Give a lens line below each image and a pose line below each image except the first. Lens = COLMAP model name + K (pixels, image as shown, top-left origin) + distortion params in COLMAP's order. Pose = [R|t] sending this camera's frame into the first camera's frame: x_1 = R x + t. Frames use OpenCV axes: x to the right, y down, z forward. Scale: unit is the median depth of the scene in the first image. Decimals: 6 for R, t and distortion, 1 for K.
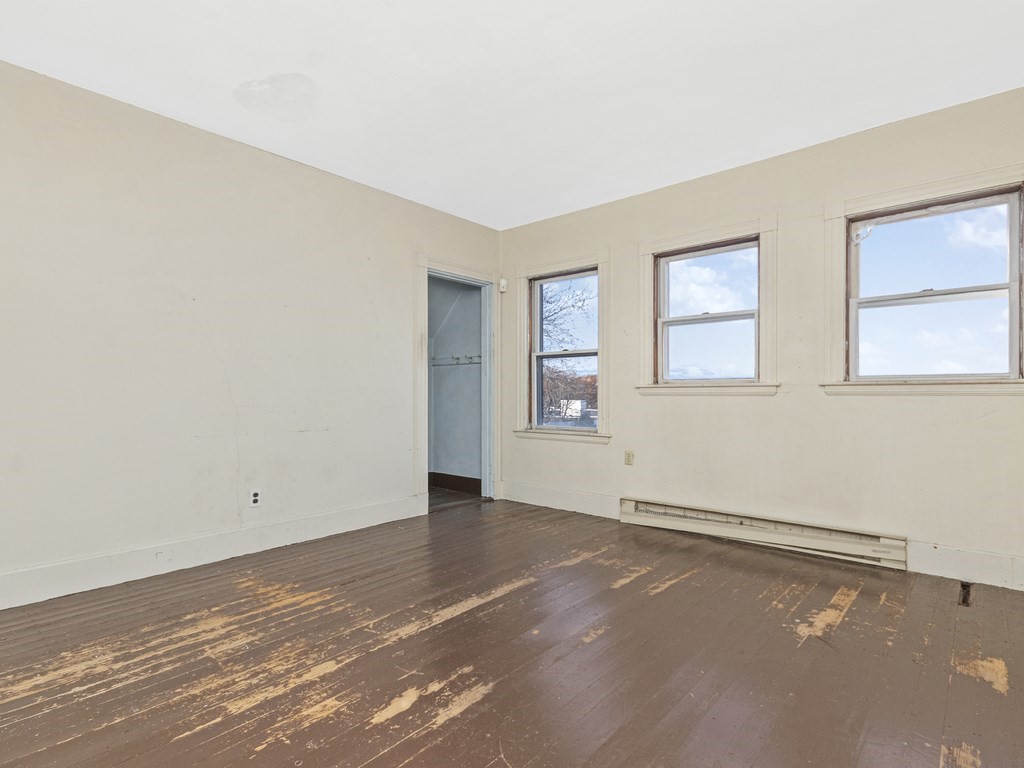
lens RADIAL K [[535.8, 0, 521.3], [0, 535.8, 387.7], [0, 0, 1]] dist [0.020166, -0.003761]
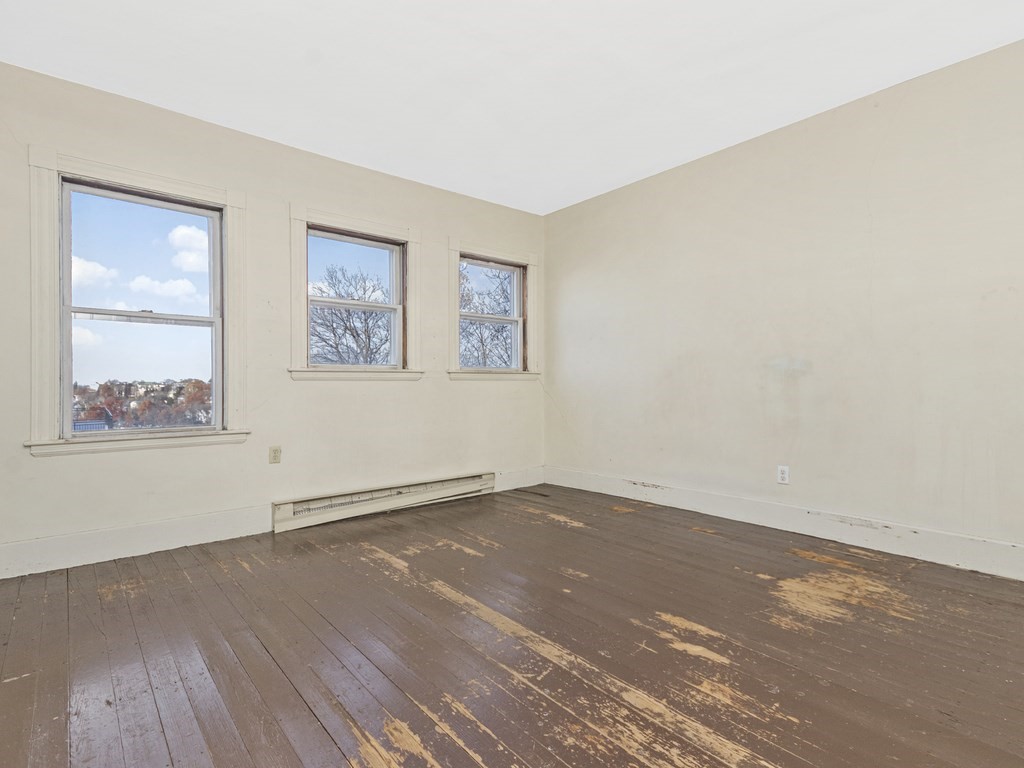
lens RADIAL K [[535.8, 0, 519.7], [0, 535.8, 384.5], [0, 0, 1]] dist [0.020166, -0.003761]
pose [[0.145042, 0.000431, 0.989425, -0.863822], [-0.007342, 0.999973, 0.000641, 0.027819], [-0.989398, -0.007358, 0.145041, 0.760175]]
